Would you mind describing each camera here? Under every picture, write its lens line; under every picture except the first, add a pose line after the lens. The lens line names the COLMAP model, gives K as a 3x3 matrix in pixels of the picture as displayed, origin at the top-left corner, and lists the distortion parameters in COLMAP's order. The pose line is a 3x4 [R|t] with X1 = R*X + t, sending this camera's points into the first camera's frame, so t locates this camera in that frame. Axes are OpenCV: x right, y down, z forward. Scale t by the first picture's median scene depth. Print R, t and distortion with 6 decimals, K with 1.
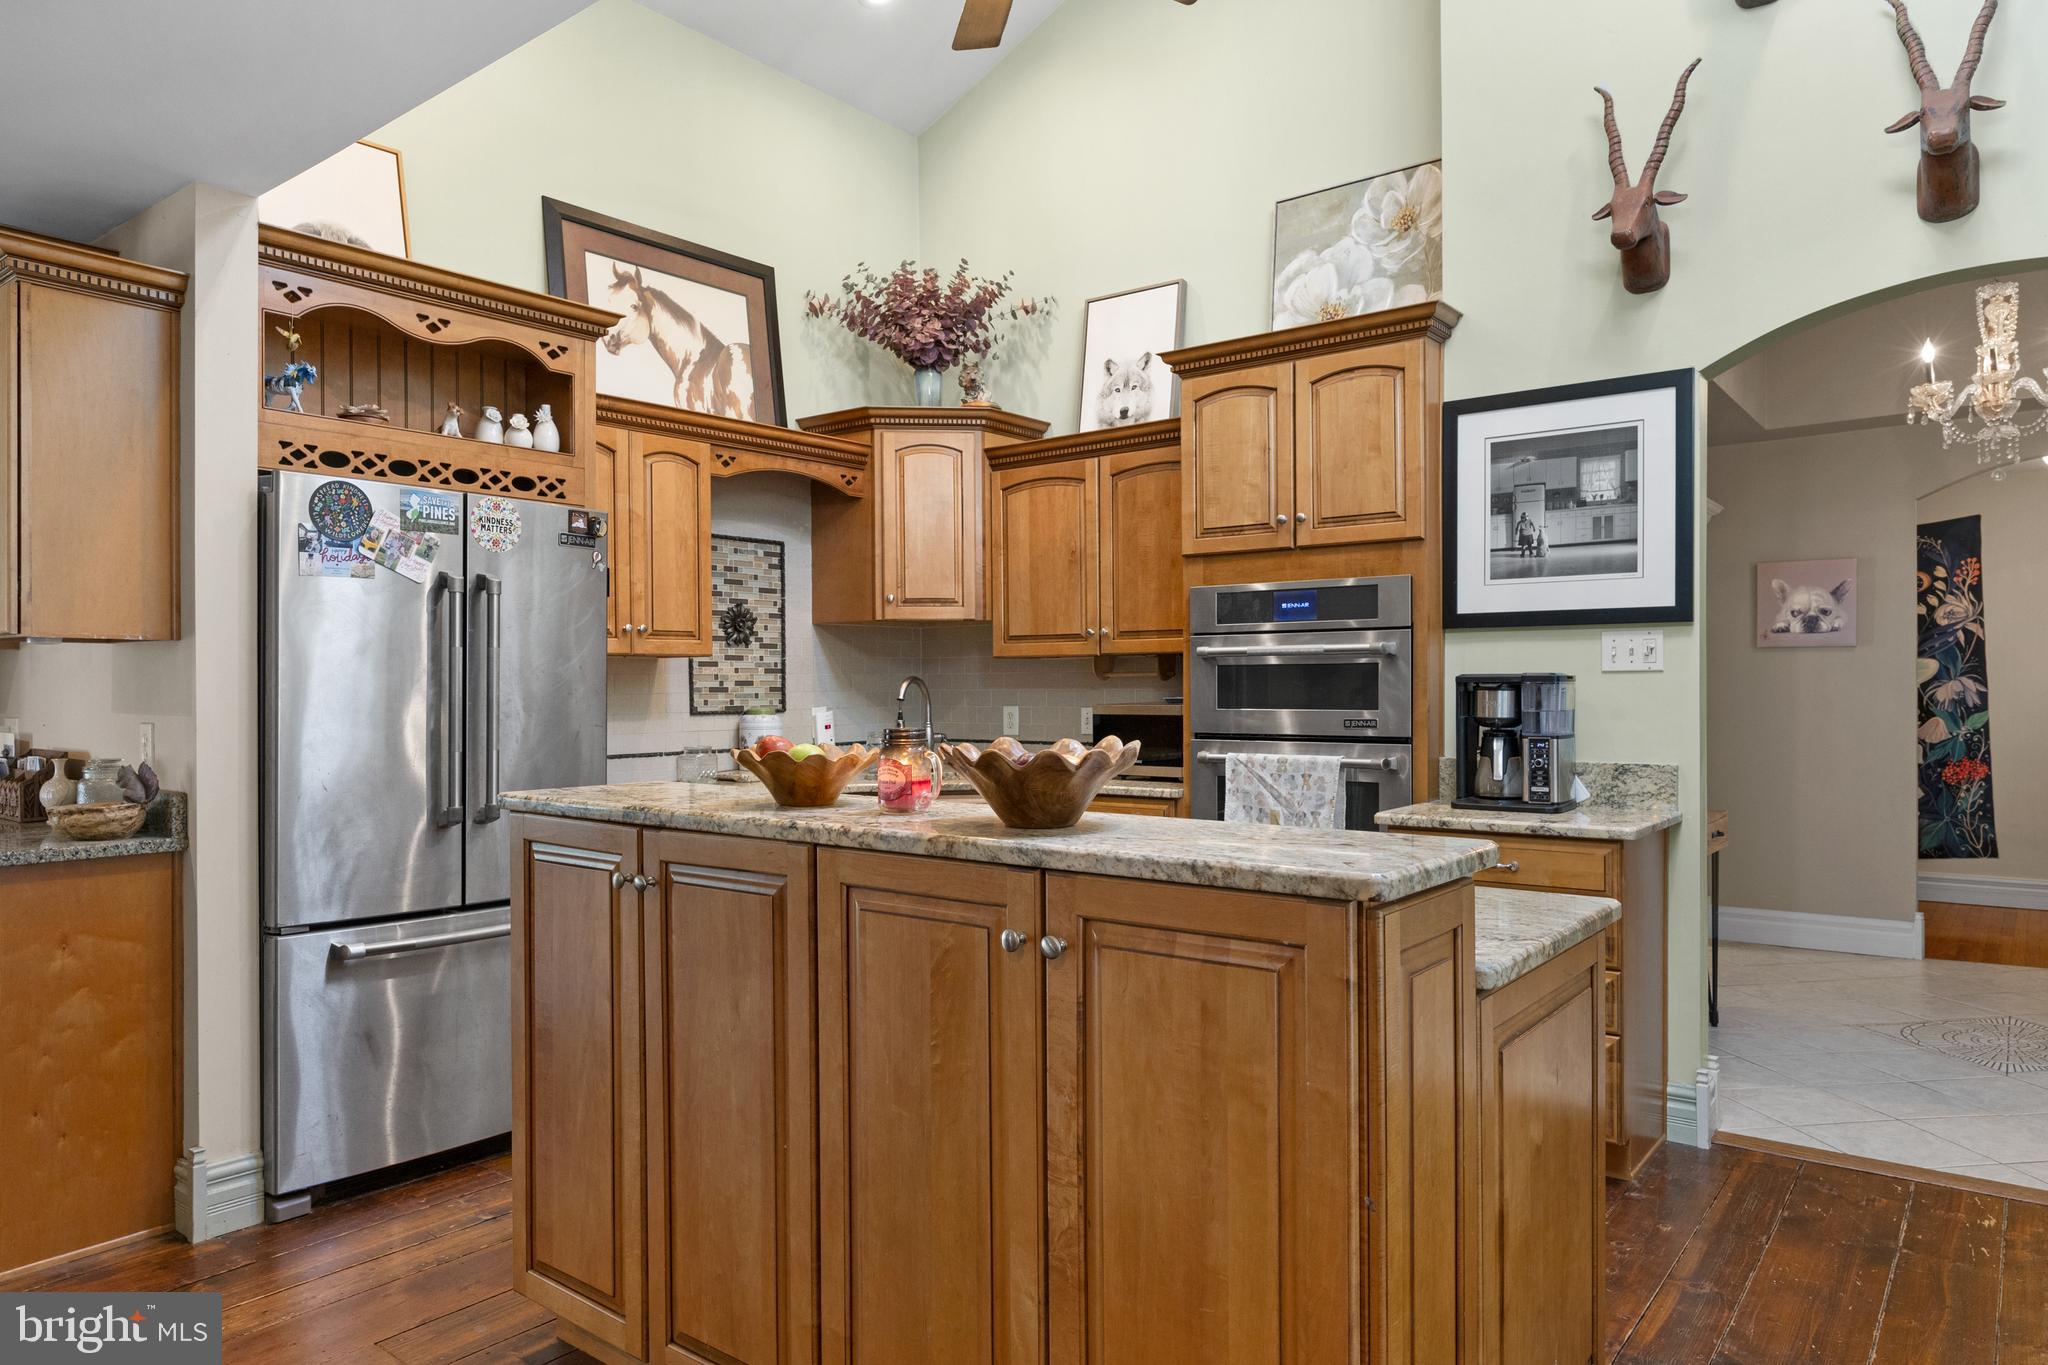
lens RADIAL K [[1297.1, 0, 1021.5], [0, 1297.1, 694.6], [0, 0, 1]] dist [-0.003693, -0.000161]
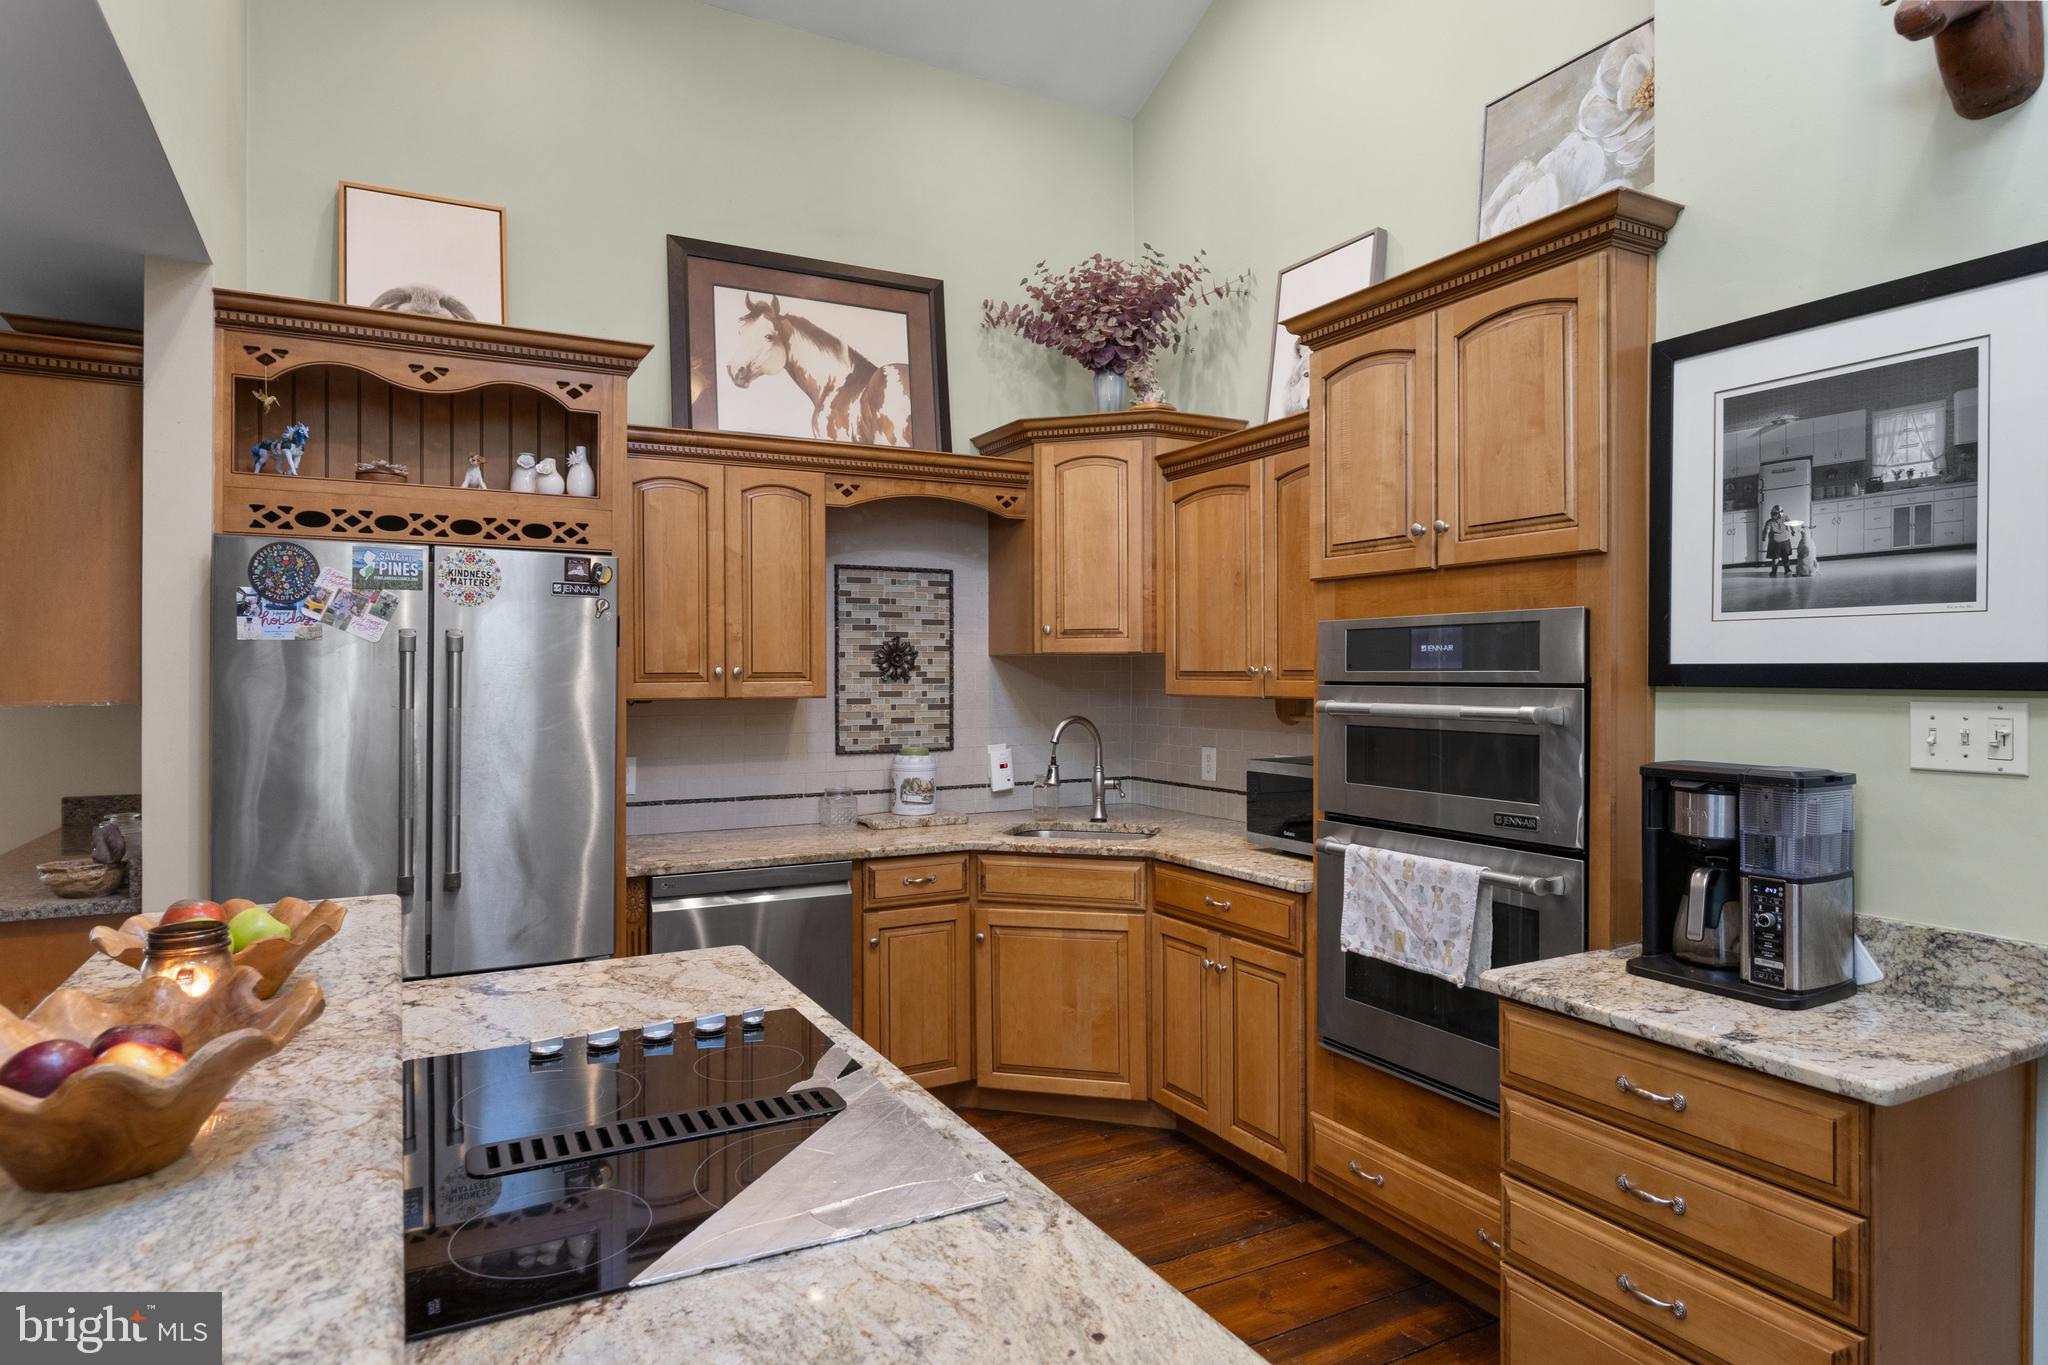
lens RADIAL K [[1159.4, 0, 1023.8], [0, 1159.4, 678.3], [0, 0, 1]] dist [0.000865, -0.002766]
pose [[0.917988, 0.006866, -0.396549, 0.257147], [-0.007702, 0.999970, -0.000518, -0.050102], [0.396534, 0.003529, 0.918013, 0.317994]]
